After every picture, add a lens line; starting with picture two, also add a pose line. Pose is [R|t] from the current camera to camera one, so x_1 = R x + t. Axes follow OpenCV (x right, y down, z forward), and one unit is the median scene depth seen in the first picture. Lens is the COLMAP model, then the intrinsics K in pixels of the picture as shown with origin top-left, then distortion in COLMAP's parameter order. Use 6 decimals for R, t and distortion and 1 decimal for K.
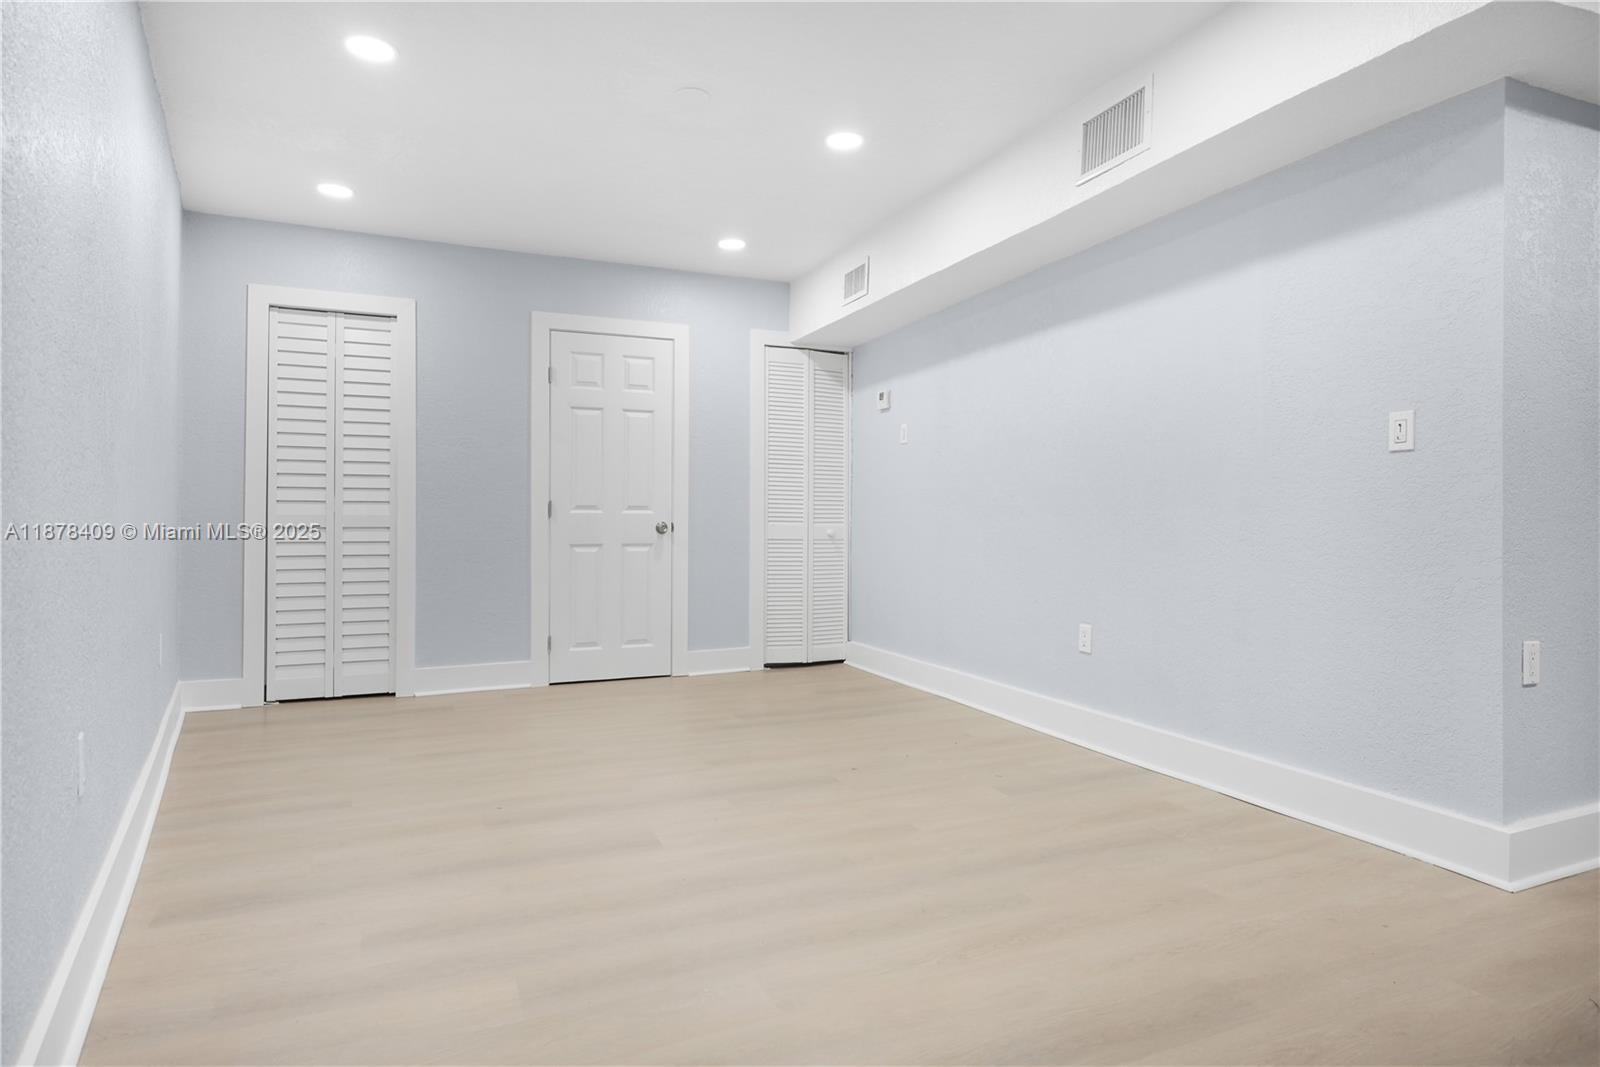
lens RADIAL K [[913.5, 0, 802.1], [0, 913.5, 519.4], [0, 0, 1]] dist [0.002096, 0.004509]
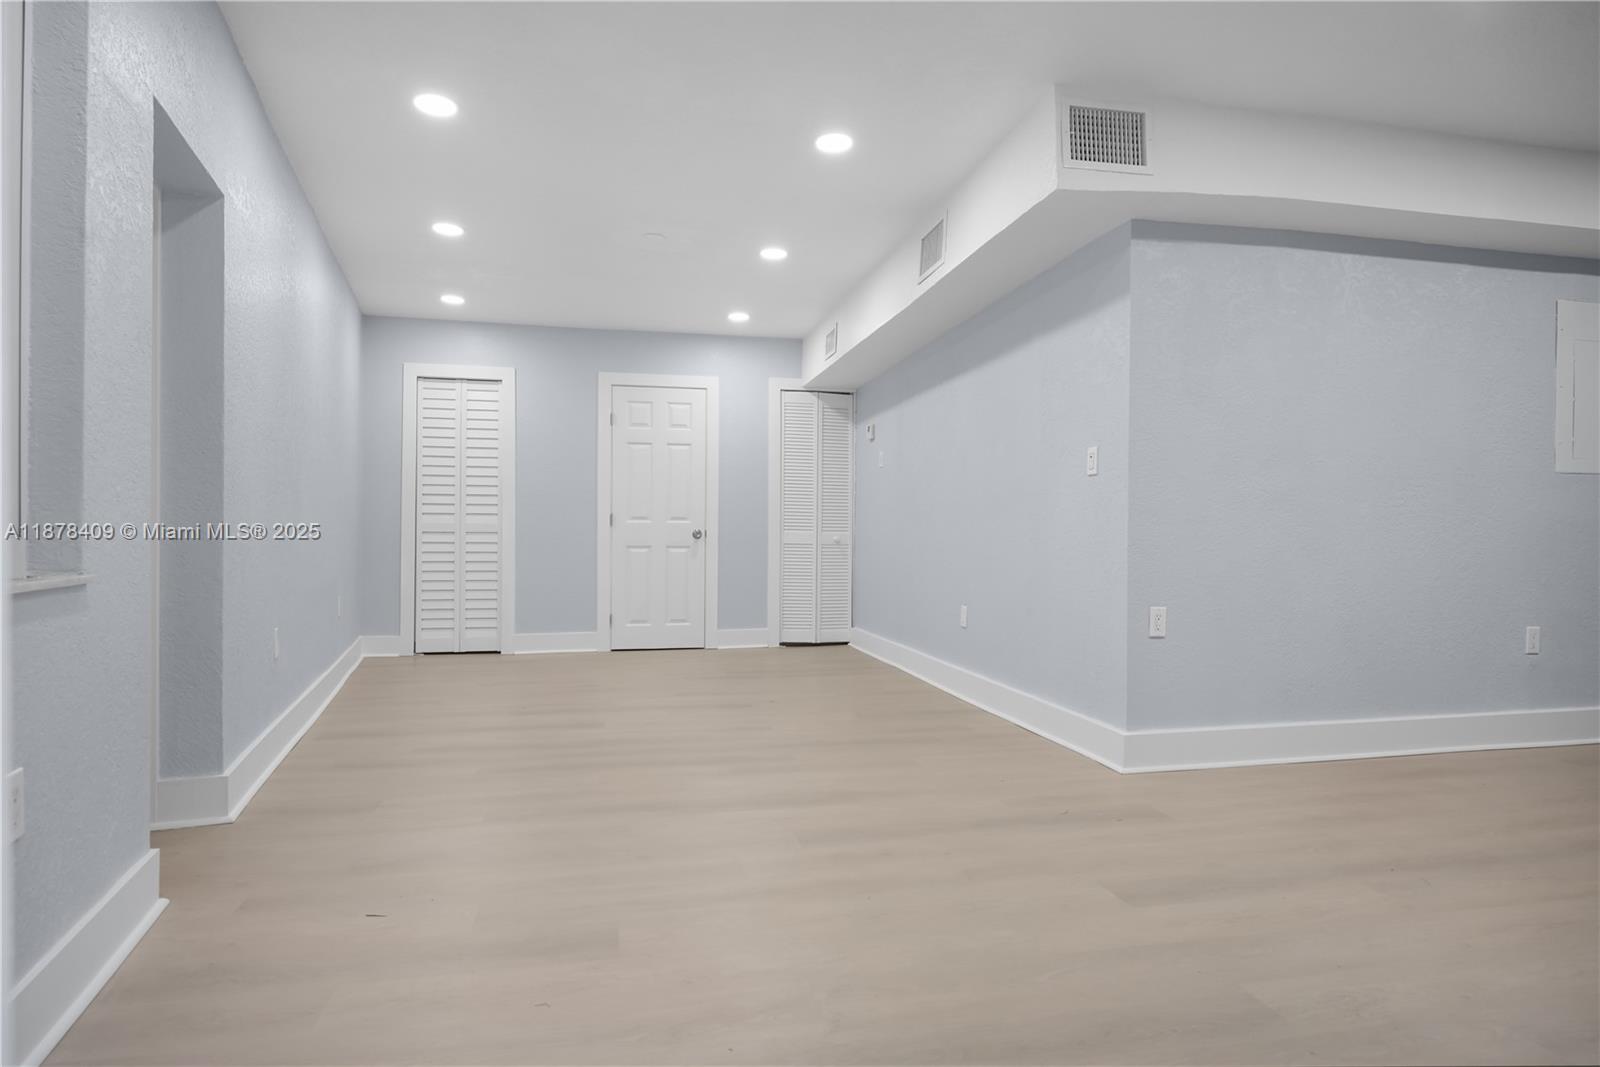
lens RADIAL K [[913.5, 0, 798.1], [0, 913.5, 541.1], [0, 0, 1]] dist [0.002096, 0.004509]
pose [[0.979885, 0.004544, -0.199511, 0.256212], [-0.003280, 0.999972, 0.006665, 0.010548], [0.199536, -0.005877, 0.979873, -0.253788]]
